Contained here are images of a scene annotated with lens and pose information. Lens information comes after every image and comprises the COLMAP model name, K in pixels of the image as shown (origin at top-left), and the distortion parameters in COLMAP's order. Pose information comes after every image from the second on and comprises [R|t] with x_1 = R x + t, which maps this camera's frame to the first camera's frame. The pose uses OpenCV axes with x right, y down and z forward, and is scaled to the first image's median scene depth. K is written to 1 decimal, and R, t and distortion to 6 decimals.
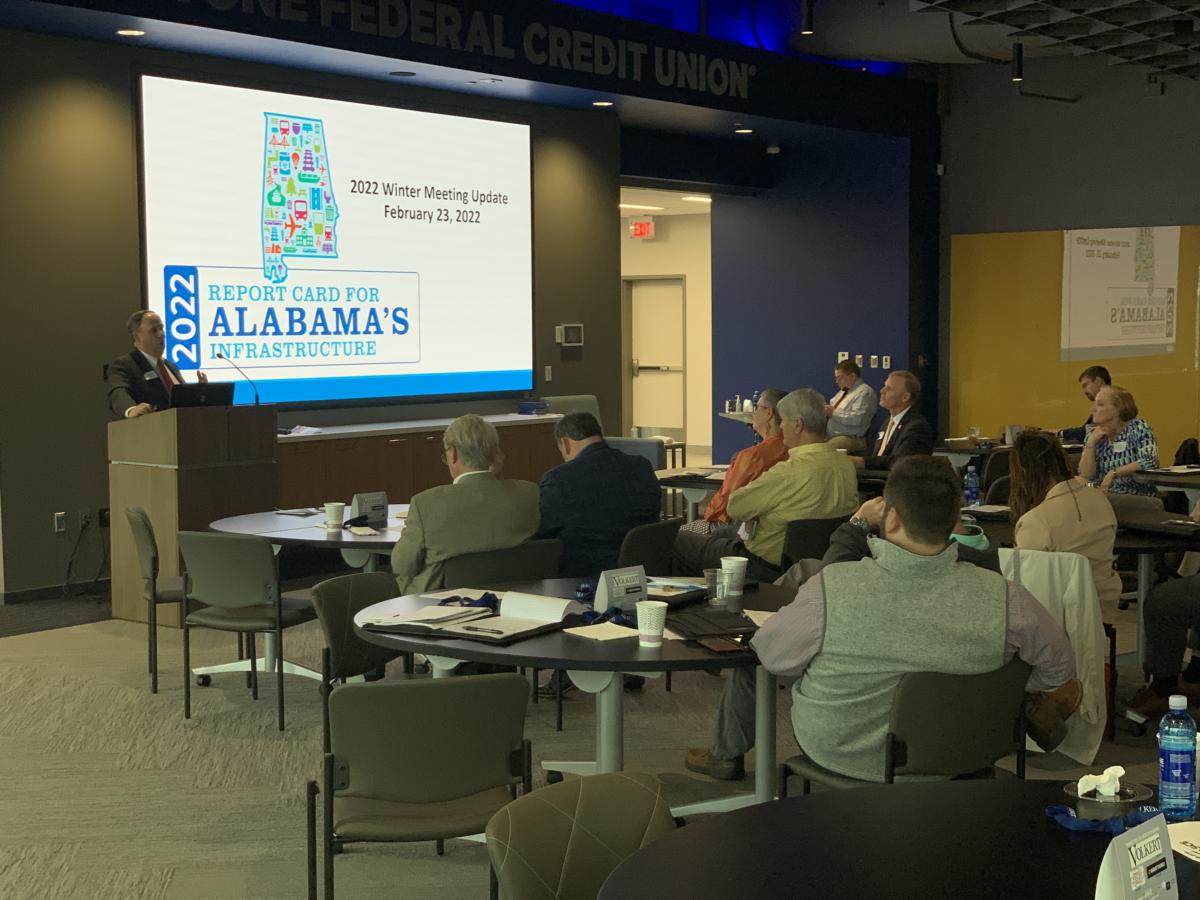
lens RADIAL K [[1790.5, 0, 614.7], [0, 1790.5, 457.8], [0, 0, 1]] dist [0.226838, -0.804791]
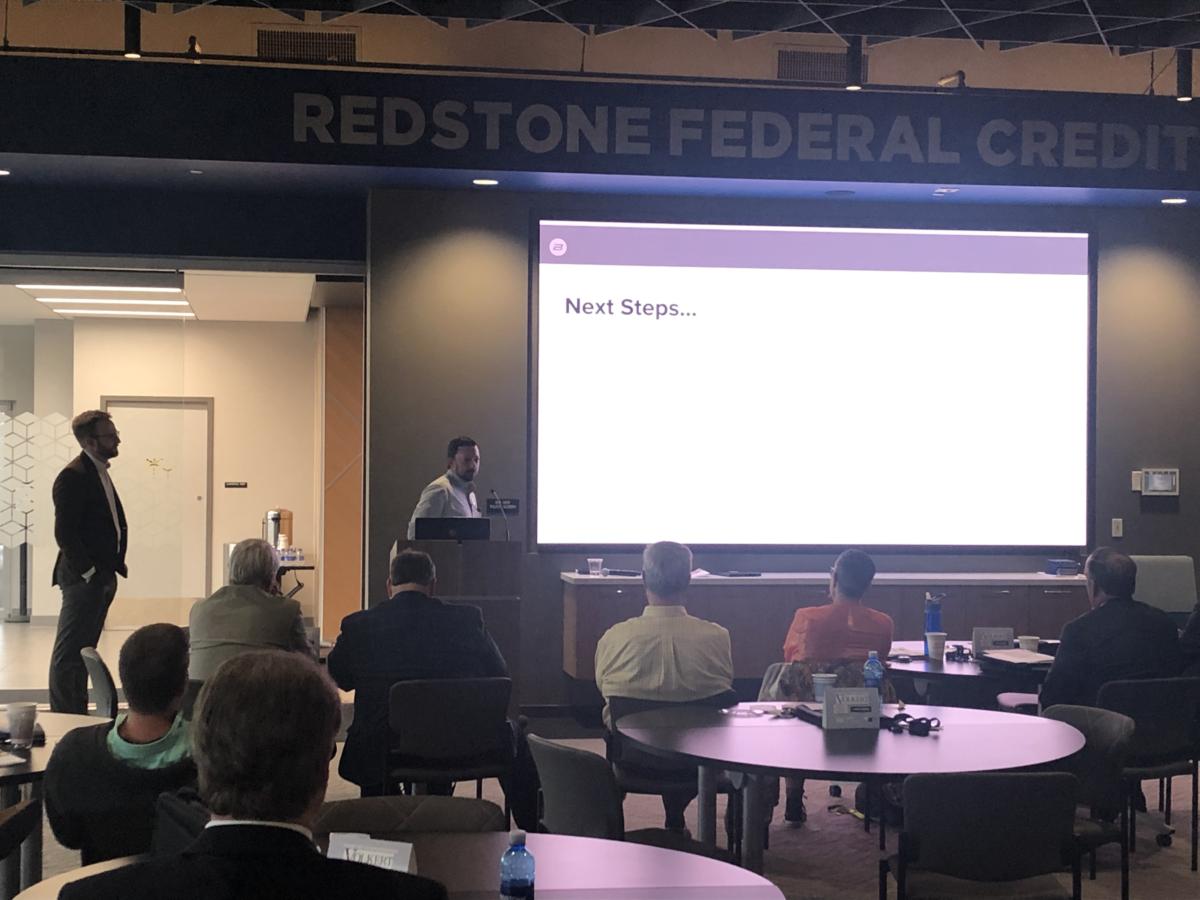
lens RADIAL K [[1953.7, 0, 569.4], [0, 1953.7, 451.1], [0, 0, 1]] dist [0.263818, -1.296571]
pose [[0.731933, 0.012047, -0.681271, 0.462651], [-0.065880, 0.996411, -0.053159, -0.019681], [0.678185, 0.083791, 0.730099, 0.191683]]
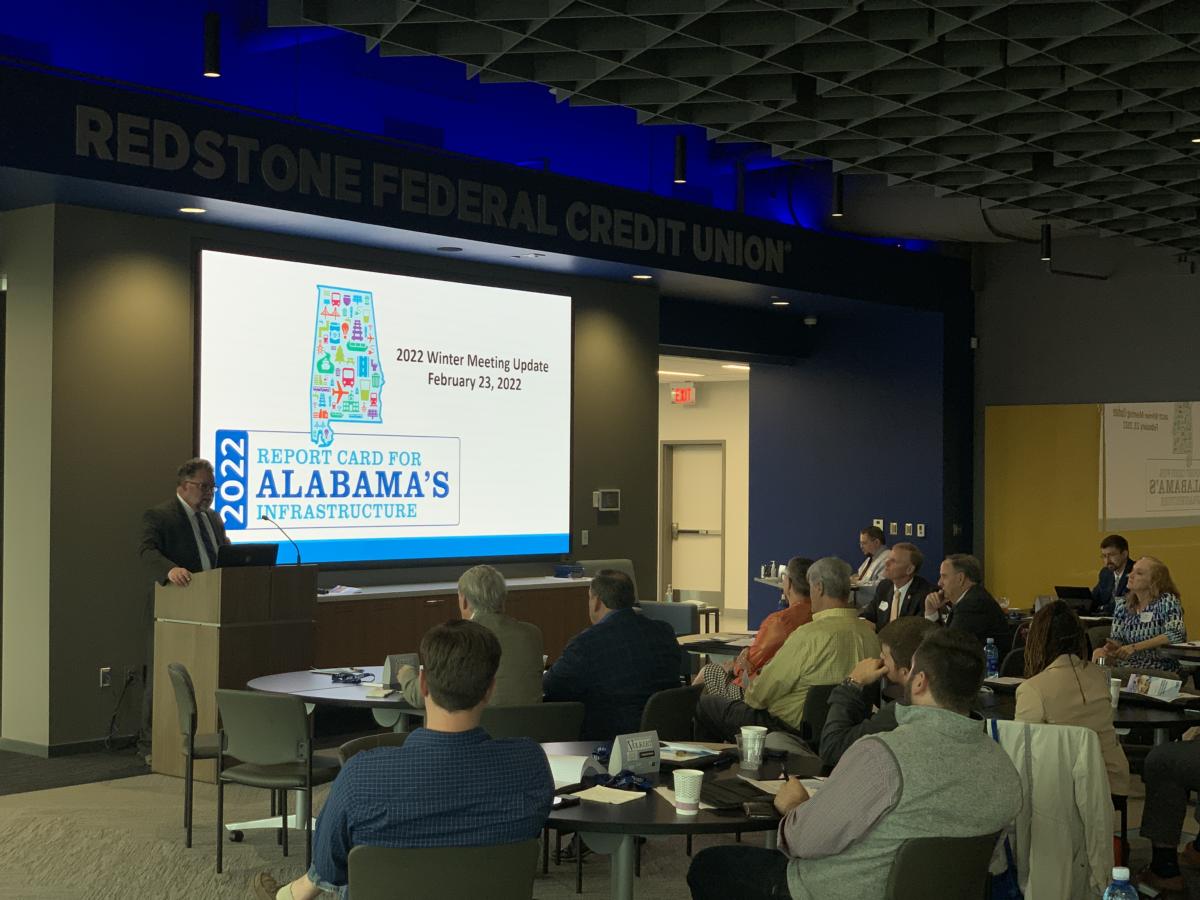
lens RADIAL K [[1793.5, 0, 600.0], [0, 1793.5, 450.0], [0, 0, 1]] dist [0.018456, 0.532941]
pose [[0.999388, 0.012488, -0.032680, 0.004730], [-0.015503, 0.995480, -0.093697, -0.001276], [0.031363, 0.094146, 0.995064, -0.015919]]
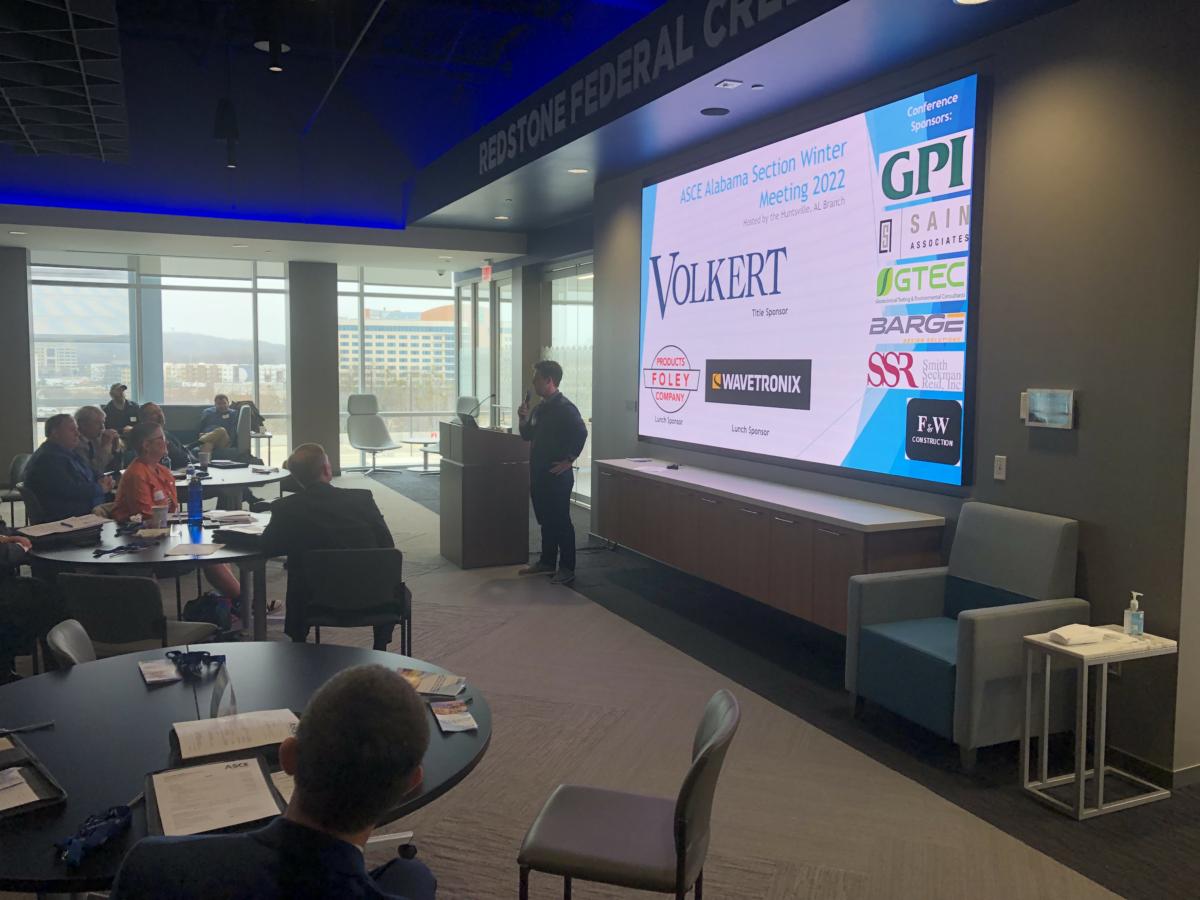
lens RADIAL K [[986.3, 0, 600.0], [0, 986.3, 450.0], [0, 0, 1]] dist [0.104081, -0.299184]
pose [[-0.461021, 0.084108, -0.883394, 0.381359], [-0.070774, 0.988842, 0.131083, -0.102032], [0.884562, 0.122953, -0.449925, 1.202277]]
